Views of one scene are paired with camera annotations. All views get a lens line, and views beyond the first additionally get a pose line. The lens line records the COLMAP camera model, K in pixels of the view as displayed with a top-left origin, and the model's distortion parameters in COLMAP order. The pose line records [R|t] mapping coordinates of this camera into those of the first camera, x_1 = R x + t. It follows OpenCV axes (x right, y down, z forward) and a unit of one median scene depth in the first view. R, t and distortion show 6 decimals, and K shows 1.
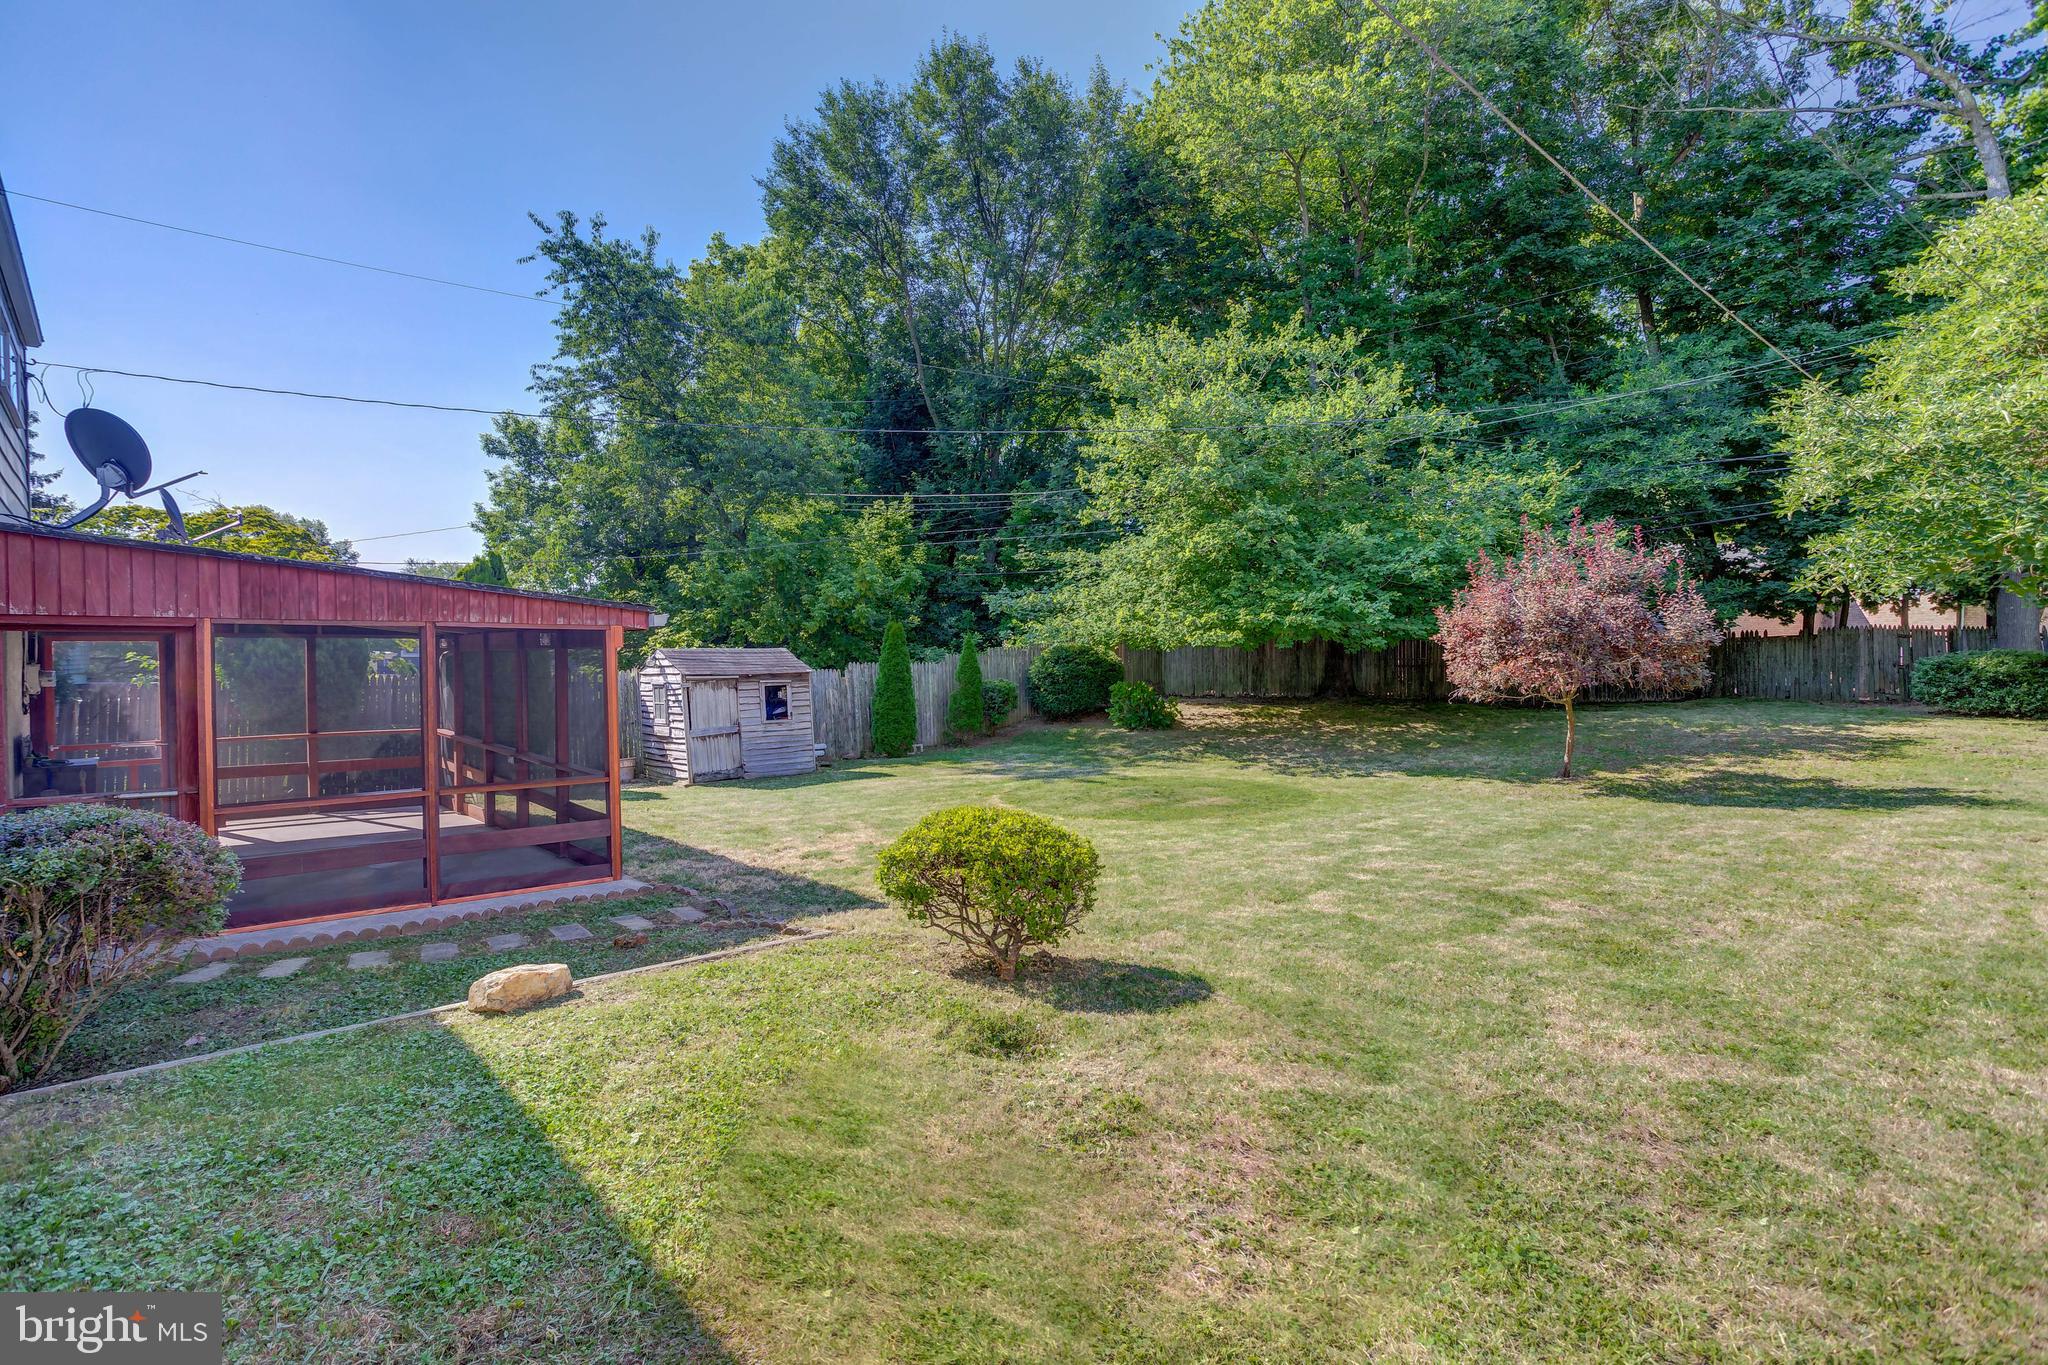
lens RADIAL K [[1003.6, 0, 1001.2], [0, 1003.6, 661.6], [0, 0, 1]] dist [-0.057655, 0.037117]
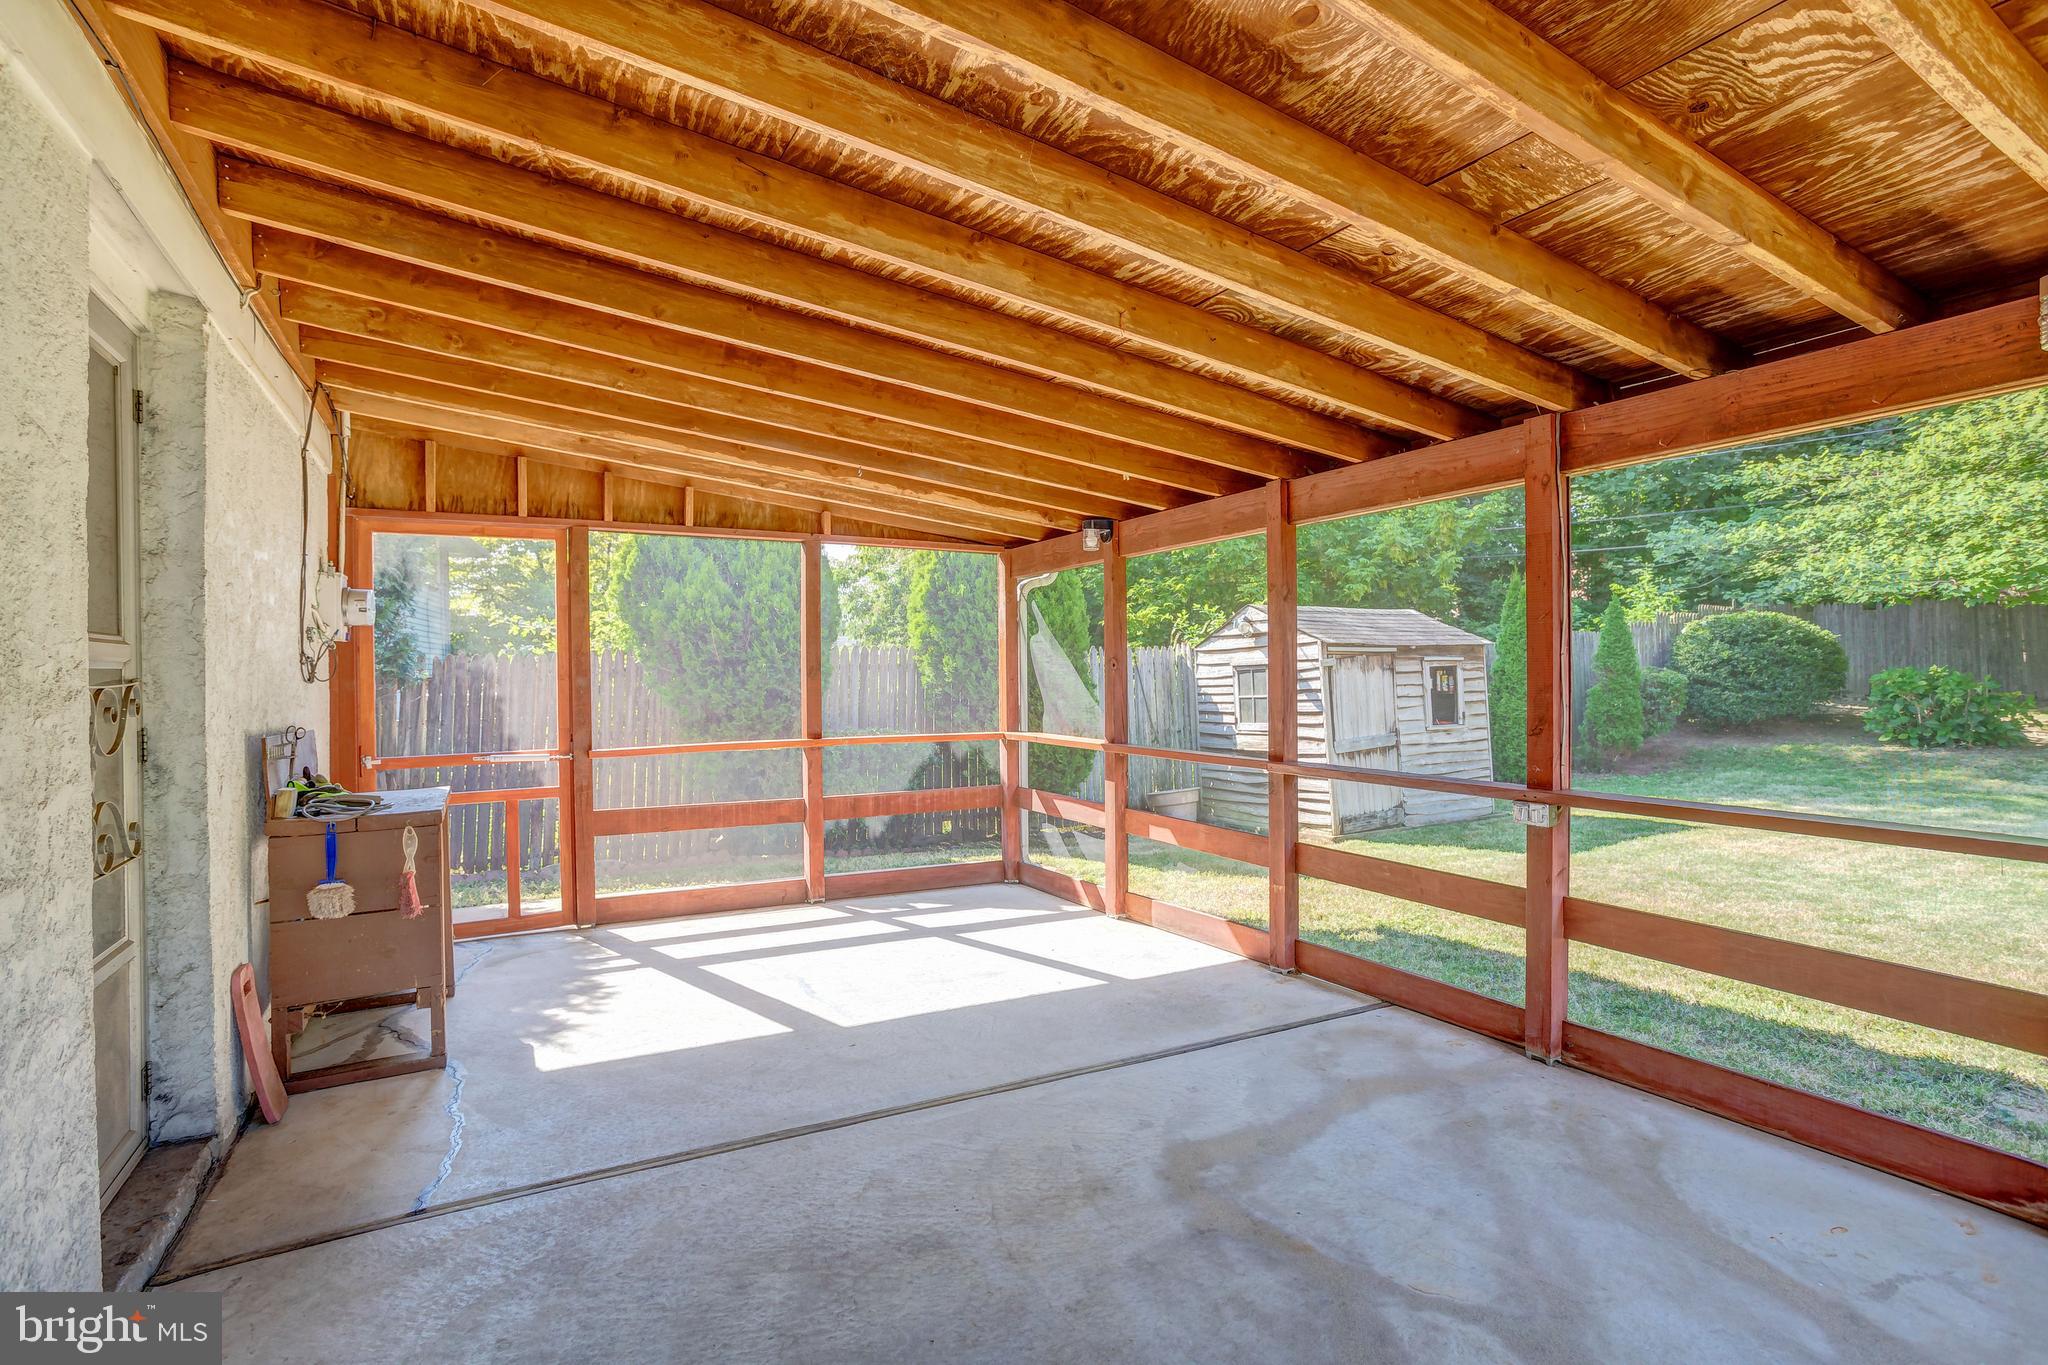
lens RADIAL K [[1003.6, 0, 1001.2], [0, 1003.6, 661.6], [0, 0, 1]] dist [-0.057655, 0.037117]
pose [[0.970513, -0.008798, -0.240886, -0.353318], [0.004477, 0.999819, -0.018480, 0.032176], [0.241005, 0.016857, 0.970377, 0.387683]]
